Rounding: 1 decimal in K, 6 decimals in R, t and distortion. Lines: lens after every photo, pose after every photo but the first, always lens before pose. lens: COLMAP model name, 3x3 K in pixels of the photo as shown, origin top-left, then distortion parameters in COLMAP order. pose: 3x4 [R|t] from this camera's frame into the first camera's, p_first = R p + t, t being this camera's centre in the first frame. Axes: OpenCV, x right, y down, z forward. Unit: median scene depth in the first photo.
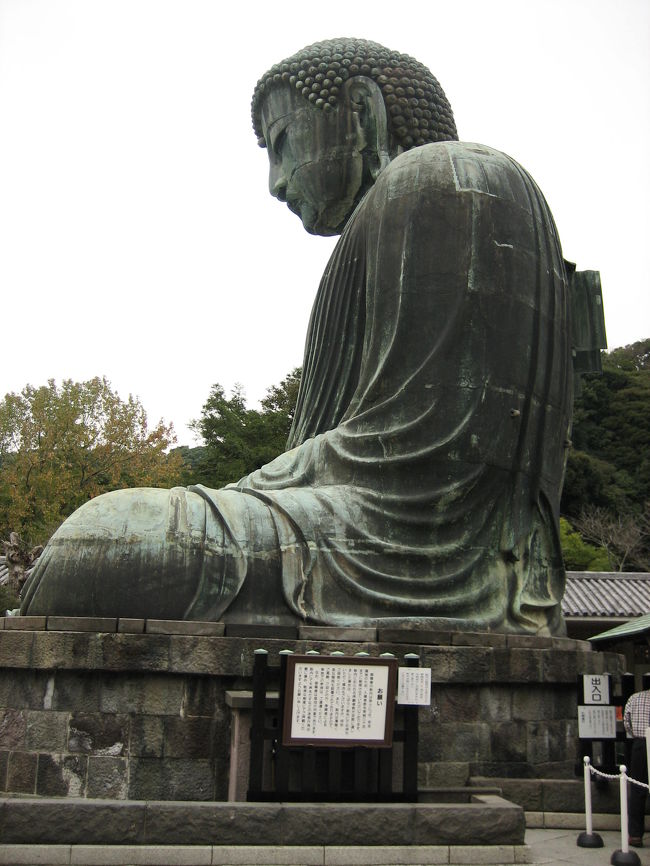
lens RADIAL K [[897.7, 0, 325.0], [0, 897.7, 433.0], [0, 0, 1]] dist [-0.143164, 0.176702]
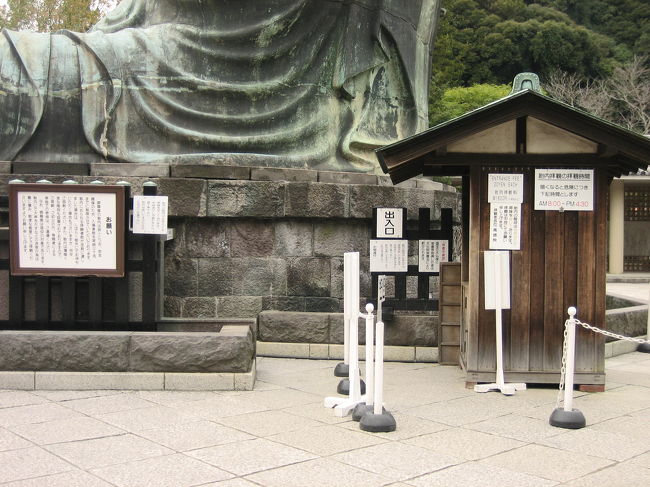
lens RADIAL K [[815.1, 0, 325.2], [0, 815.1, 231.5], [0, 0, 1]] dist [-0.159488, 0.246298]
pose [[0.998414, -0.014849, -0.054299, 0.263473], [0.028094, 0.967307, 0.252048, 0.069151], [0.048781, -0.253174, 0.966190, 0.127316]]
